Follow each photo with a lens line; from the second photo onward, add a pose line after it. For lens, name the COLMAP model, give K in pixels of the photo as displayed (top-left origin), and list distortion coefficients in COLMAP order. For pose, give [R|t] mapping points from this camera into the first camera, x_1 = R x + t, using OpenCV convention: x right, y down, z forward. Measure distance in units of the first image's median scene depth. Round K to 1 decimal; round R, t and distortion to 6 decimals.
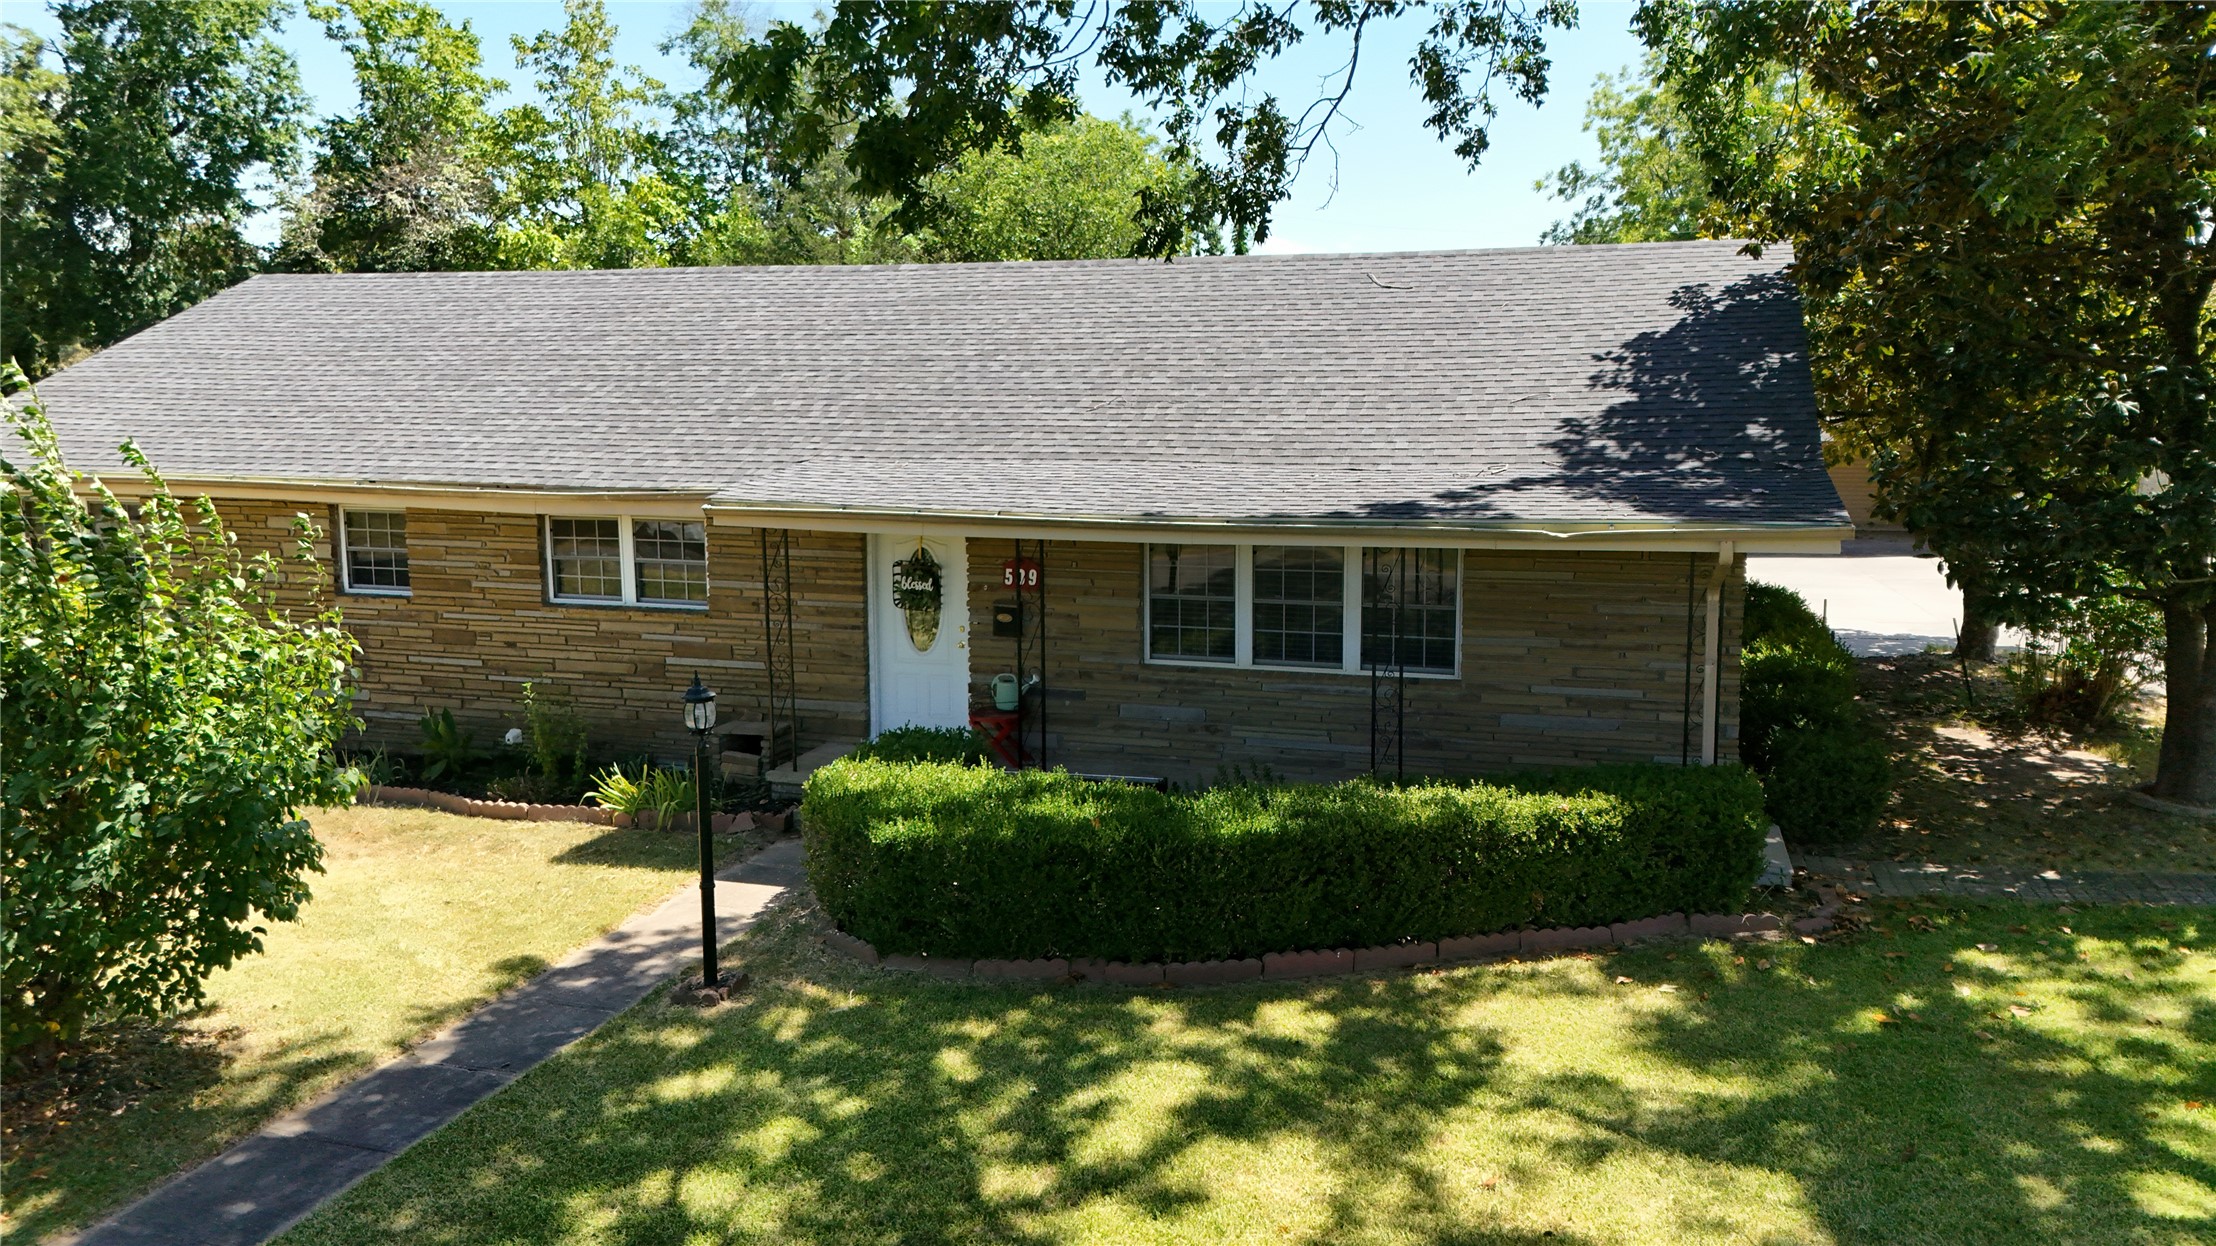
lens RADIAL K [[1641.4, 0, 1105.5], [0, 1641.4, 623.1], [0, 0, 1]] dist [0.098060, -0.113391]
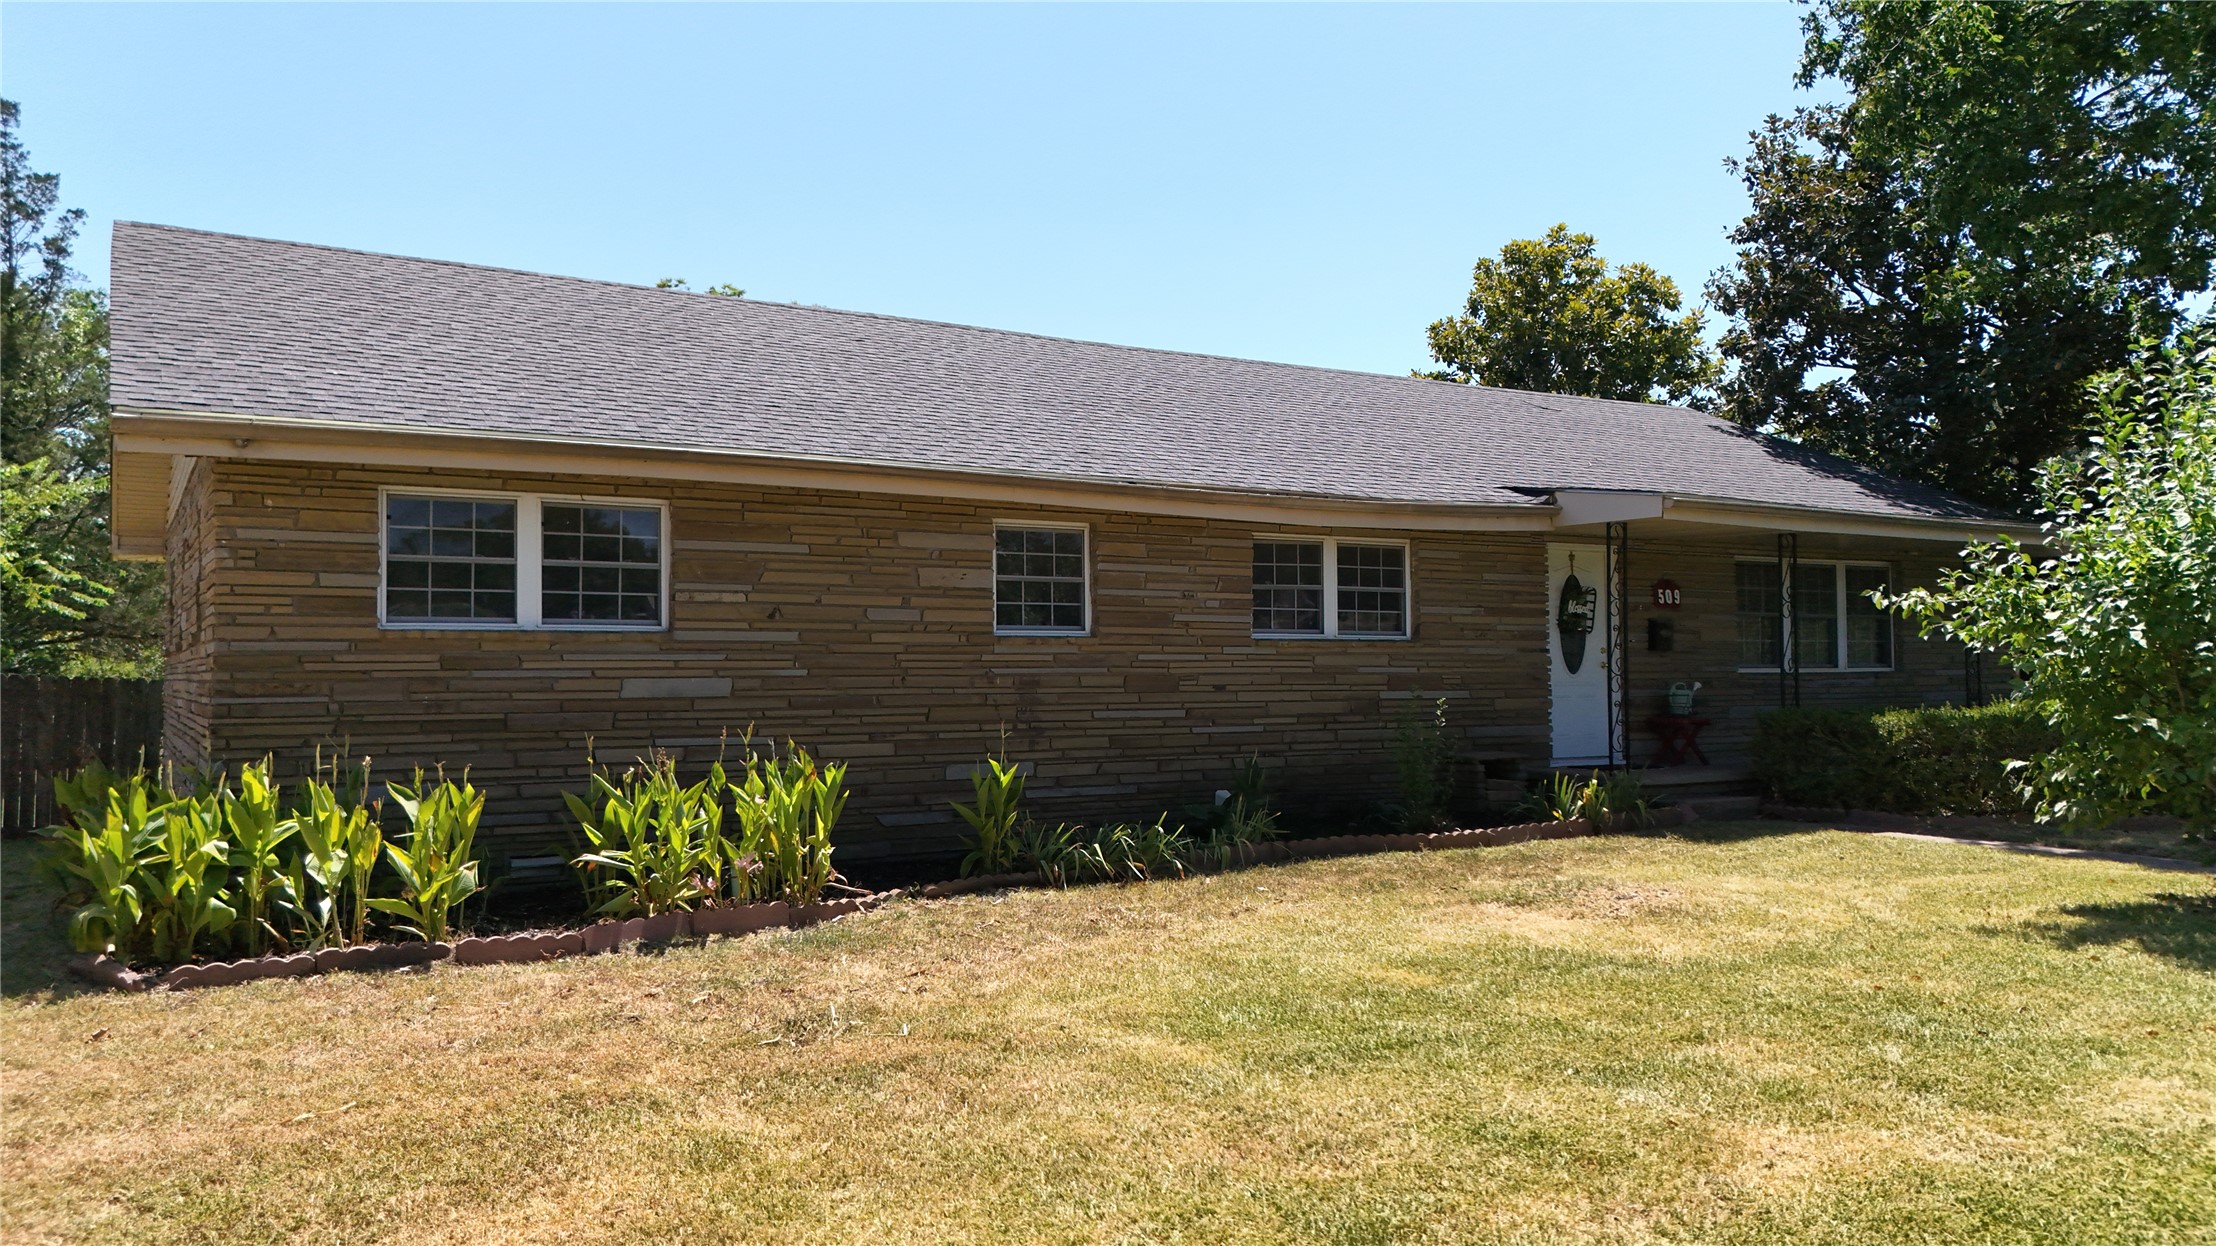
lens RADIAL K [[1638.4, 0, 1110.7], [0, 1638.4, 620.2], [0, 0, 1]] dist [0.084330, -0.104283]
pose [[0.647460, 0.024664, 0.761700, -1.111880], [0.112511, 0.985431, -0.127546, 0.085151], [-0.753748, 0.168281, 0.635252, 0.547989]]
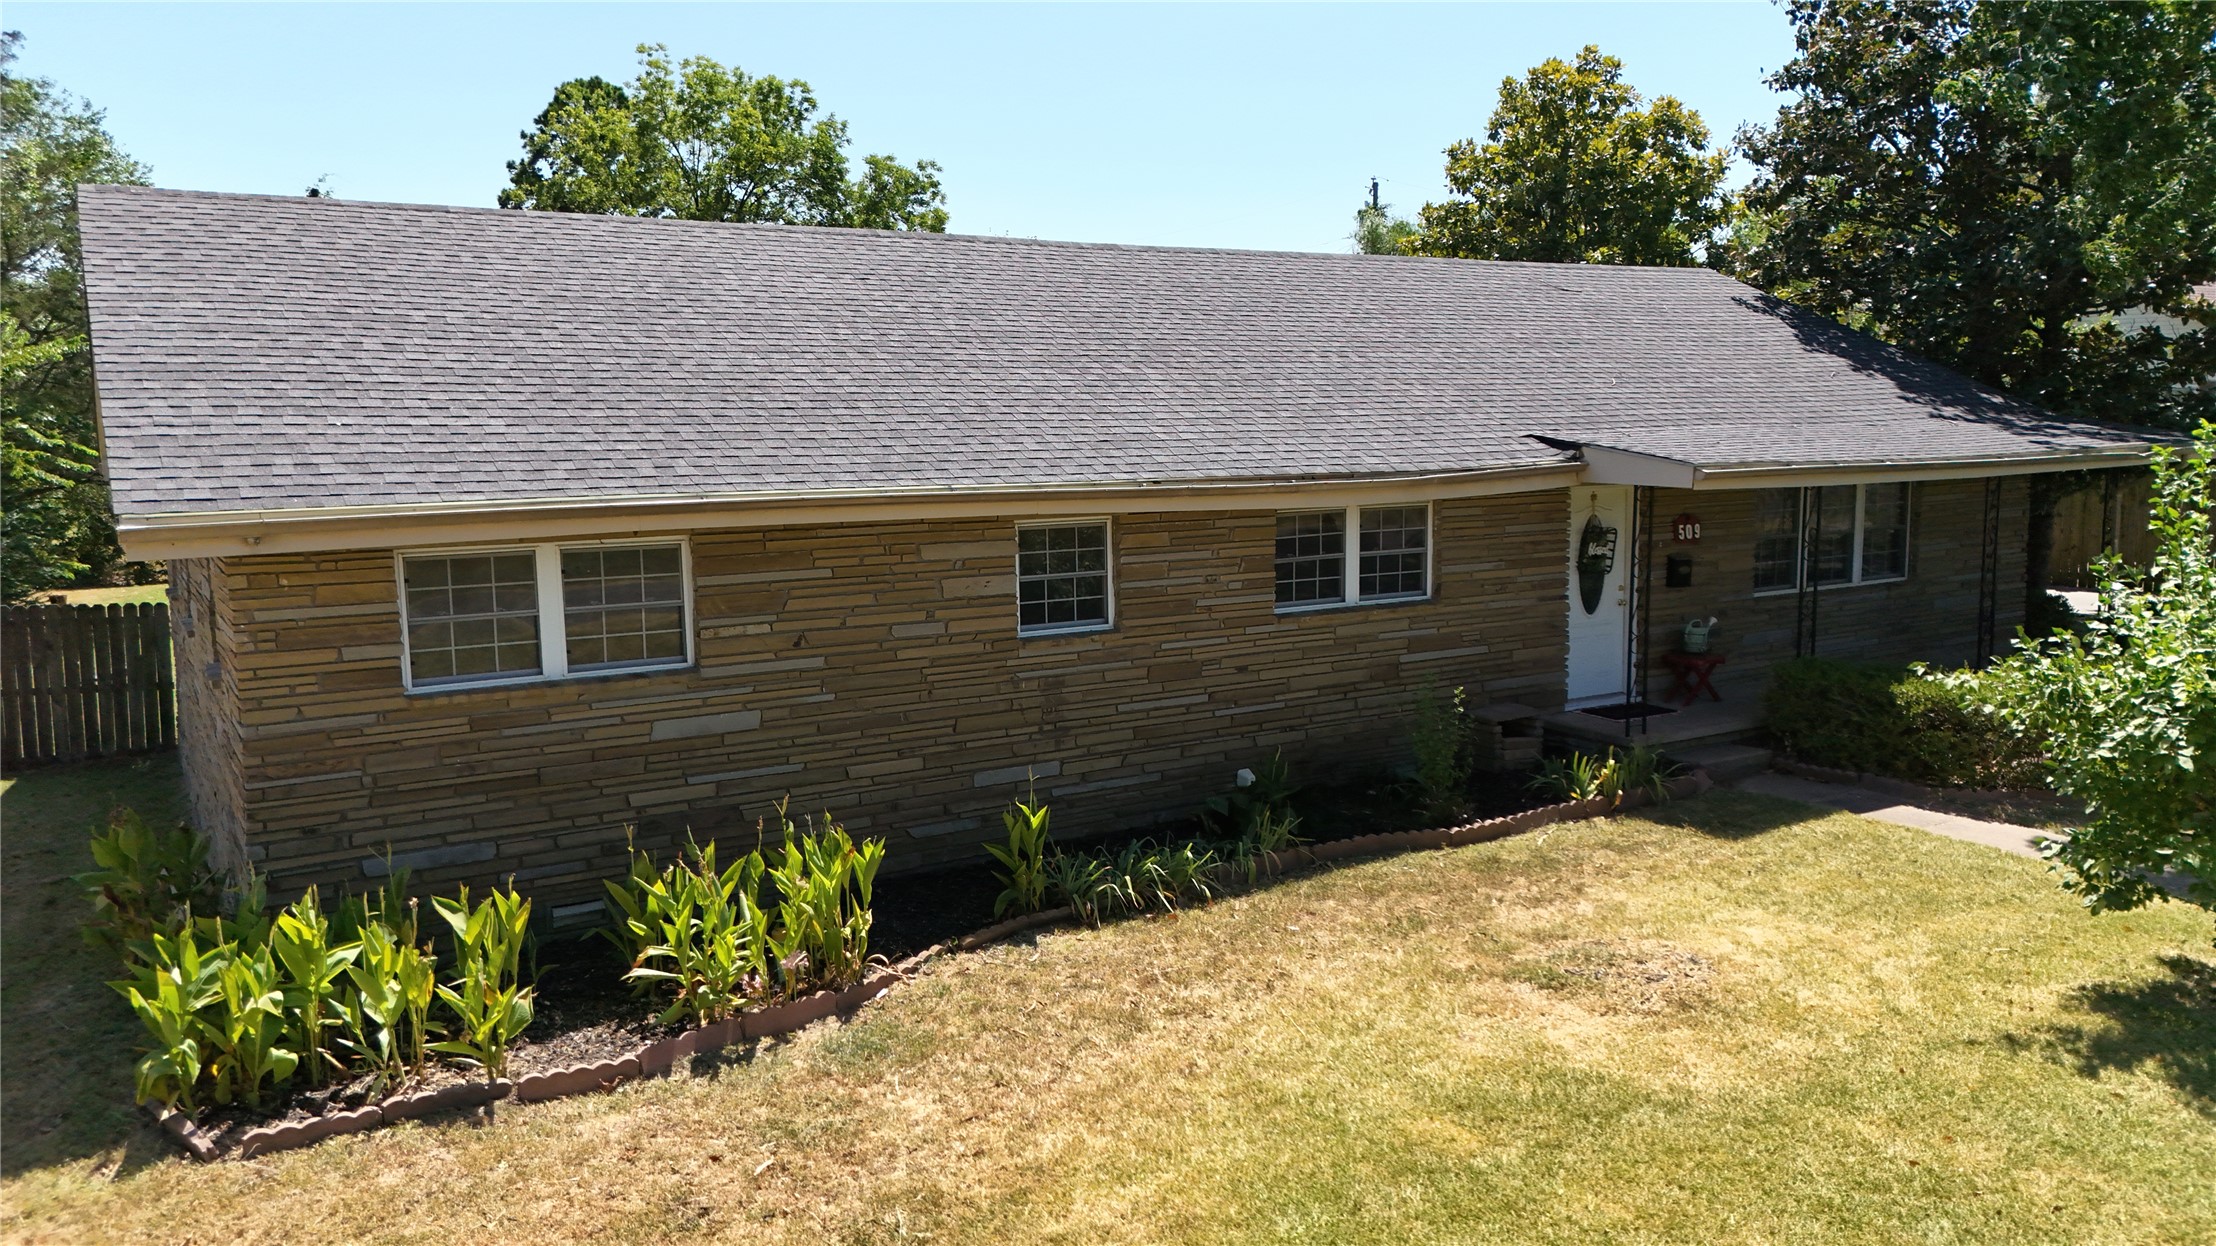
lens RADIAL K [[1628.4, 0, 1108.0], [0, 1628.4, 623.0], [0, 0, 1]] dist [0.087383, -0.091683]
pose [[0.641076, -0.106237, 0.760089, -1.110819], [0.120488, 0.992024, 0.037032, -0.053113], [-0.757960, 0.067842, 0.648763, 0.554751]]
